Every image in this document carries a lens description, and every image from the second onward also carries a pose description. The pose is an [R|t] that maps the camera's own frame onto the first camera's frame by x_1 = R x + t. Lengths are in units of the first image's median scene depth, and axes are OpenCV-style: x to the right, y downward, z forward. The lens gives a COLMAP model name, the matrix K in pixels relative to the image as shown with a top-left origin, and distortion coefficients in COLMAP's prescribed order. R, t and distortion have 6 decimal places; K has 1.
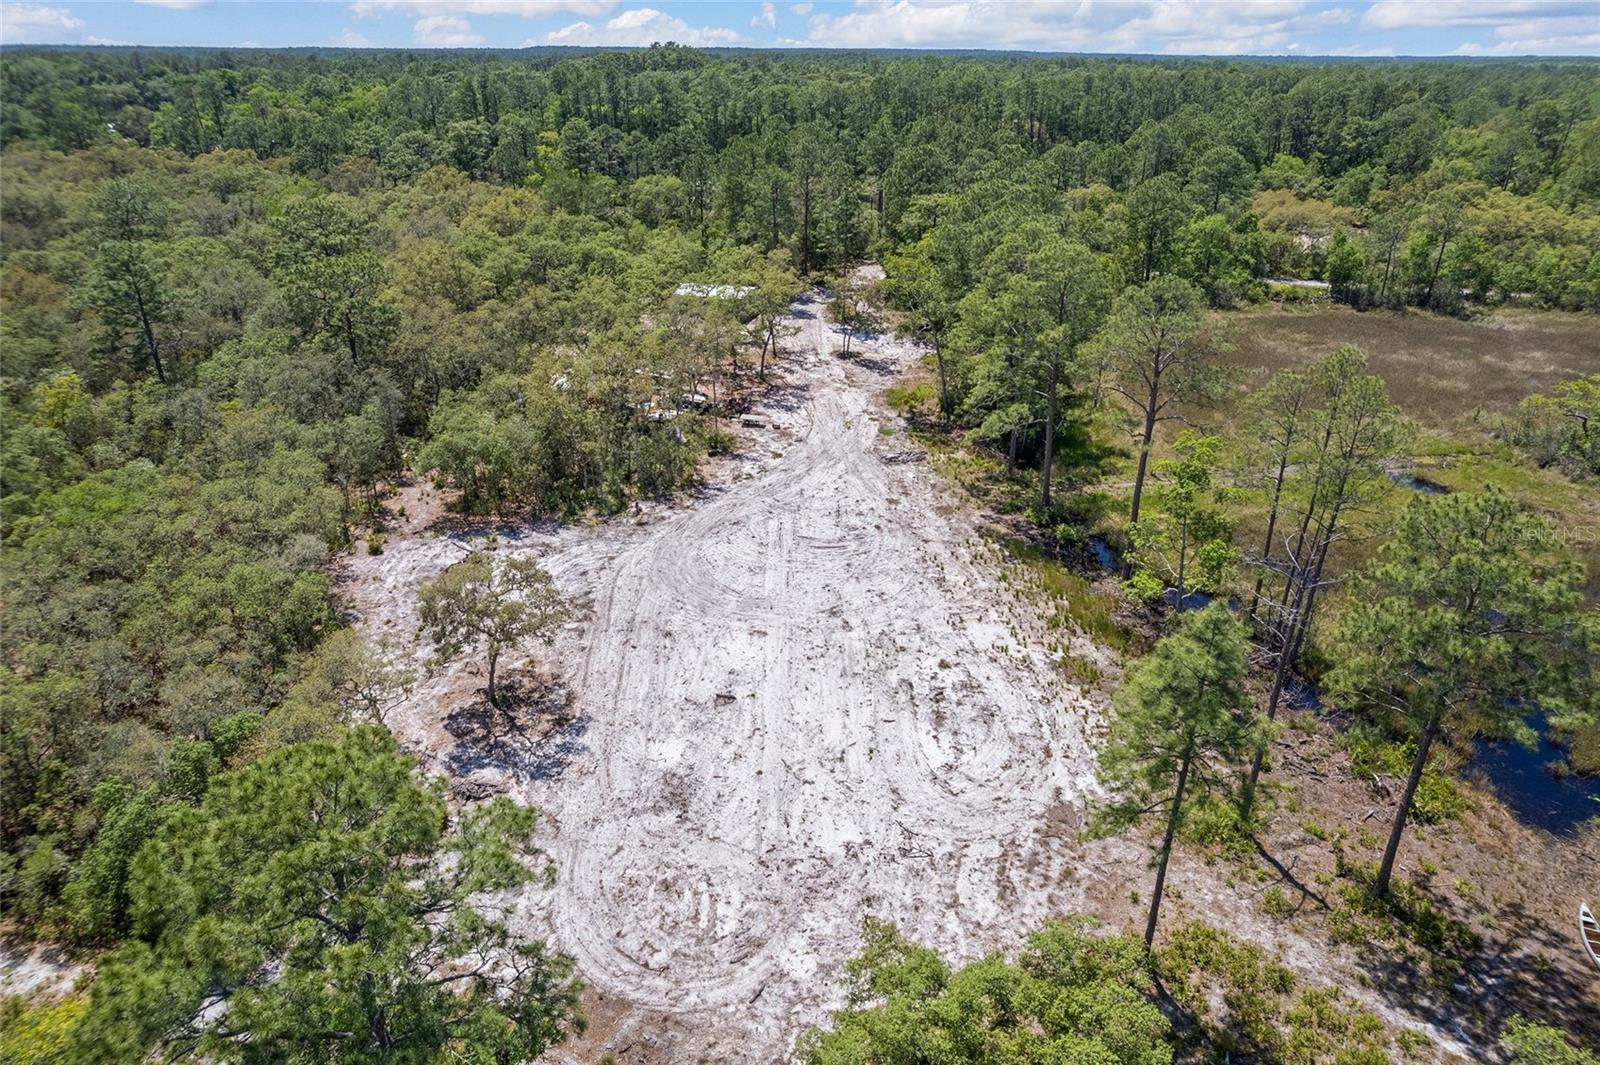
lens RADIAL K [[1036.1, 0, 808.3], [0, 1036.1, 530.3], [0, 0, 1]] dist [-0.074234, 0.072430]
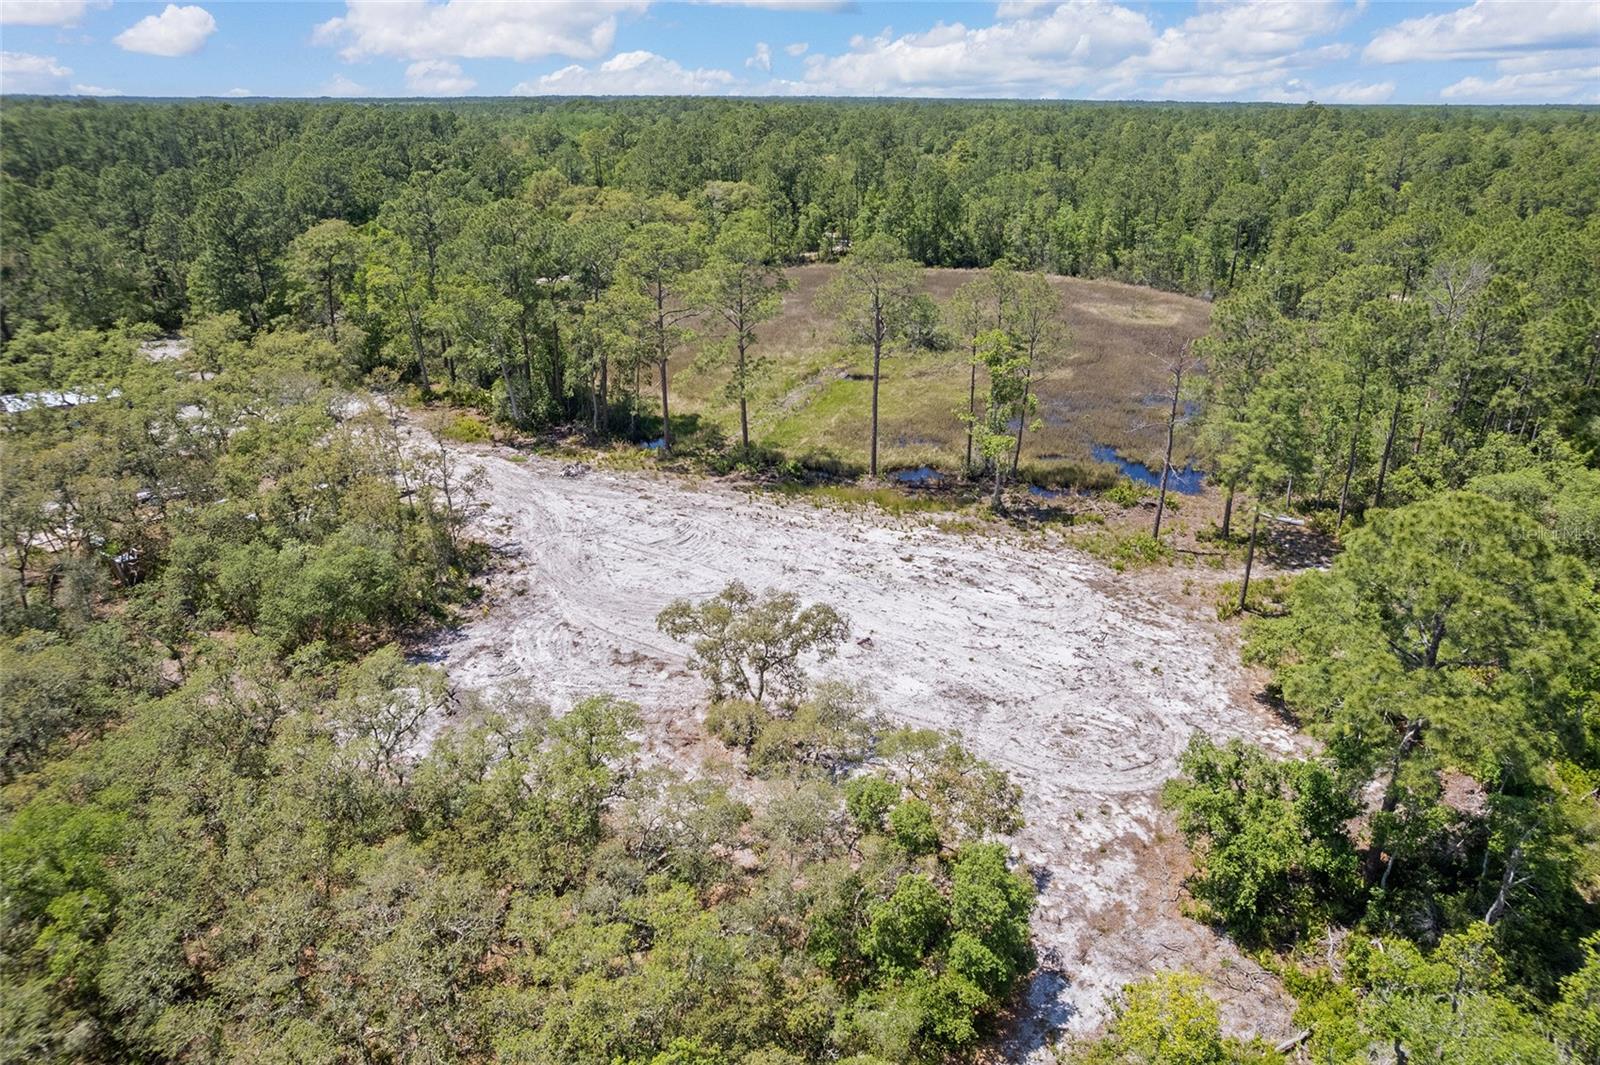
lens RADIAL K [[1046.2, 0, 803.9], [0, 1046.2, 533.1], [0, 0, 1]] dist [-0.074458, 0.072989]
pose [[0.550307, -0.329230, 0.767313, -0.448106], [0.355925, 0.923800, 0.141109, -0.059953], [-0.755301, 0.195452, 0.625555, 0.159832]]
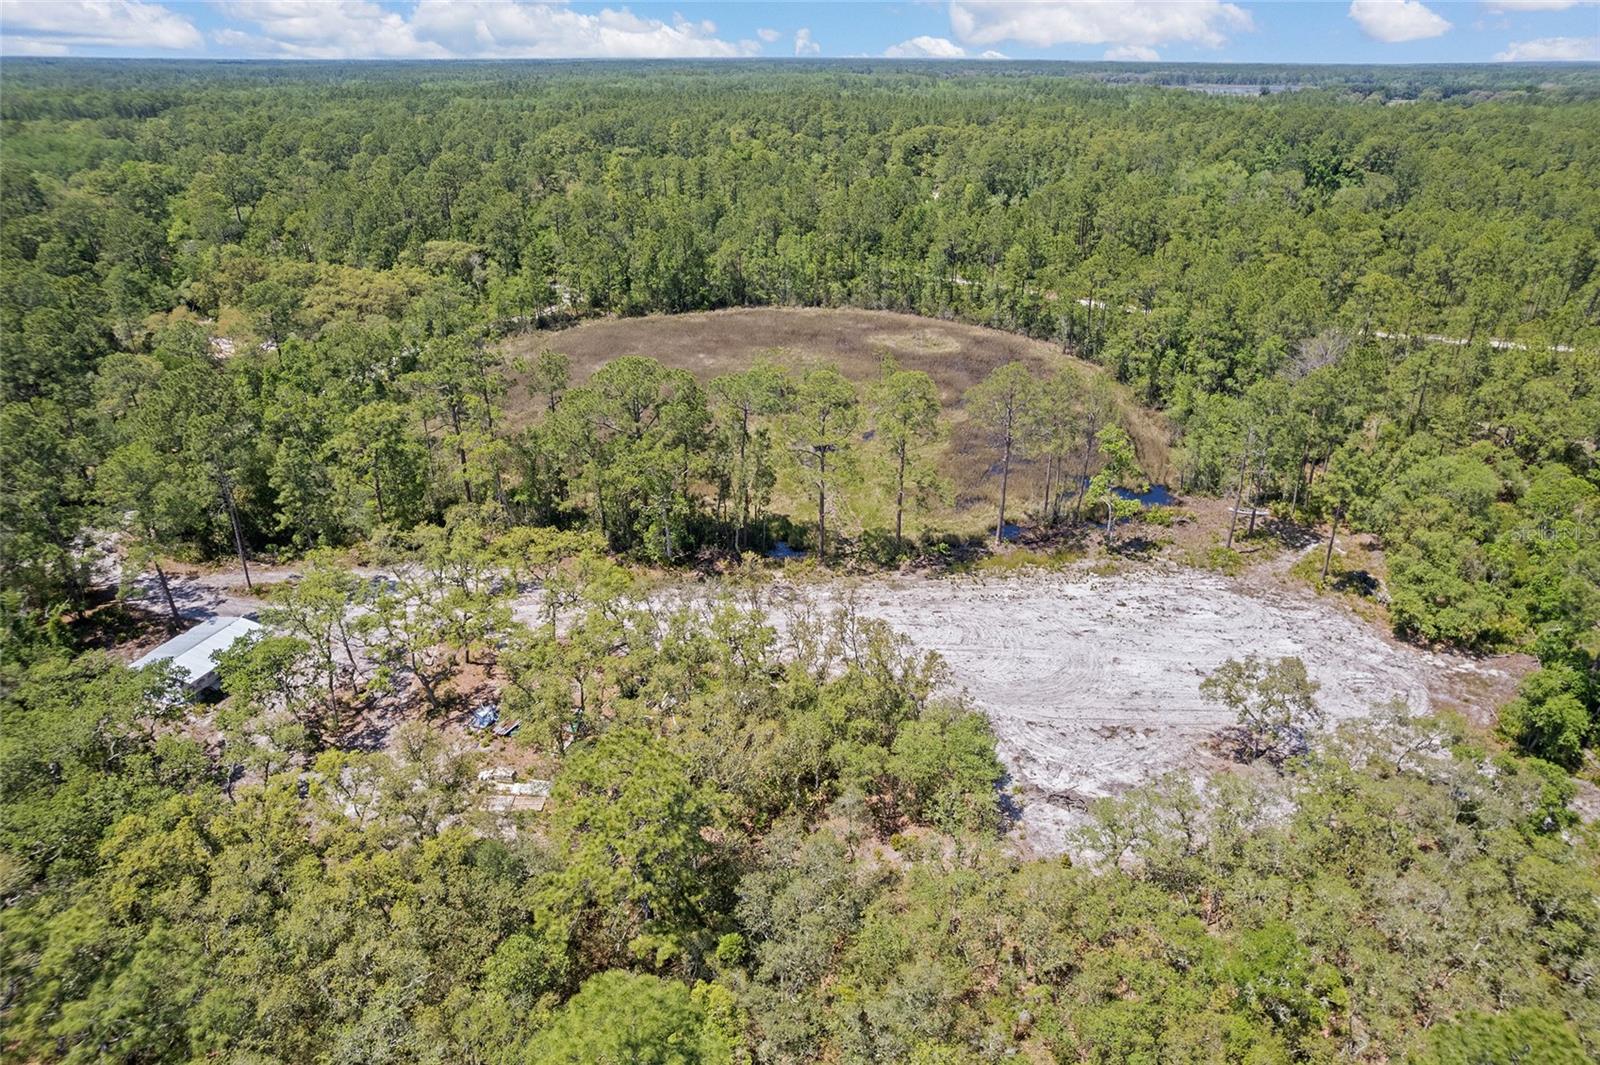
lens RADIAL K [[1041.2, 0, 800.0], [0, 1041.2, 532.5], [0, 0, 1]] dist [-0.090650, 0.086883]
pose [[0.051581, -0.425711, 0.903388, -0.704410], [0.423355, 0.828610, 0.366300, -0.415927], [-0.904495, 0.363559, 0.222967, 0.541928]]
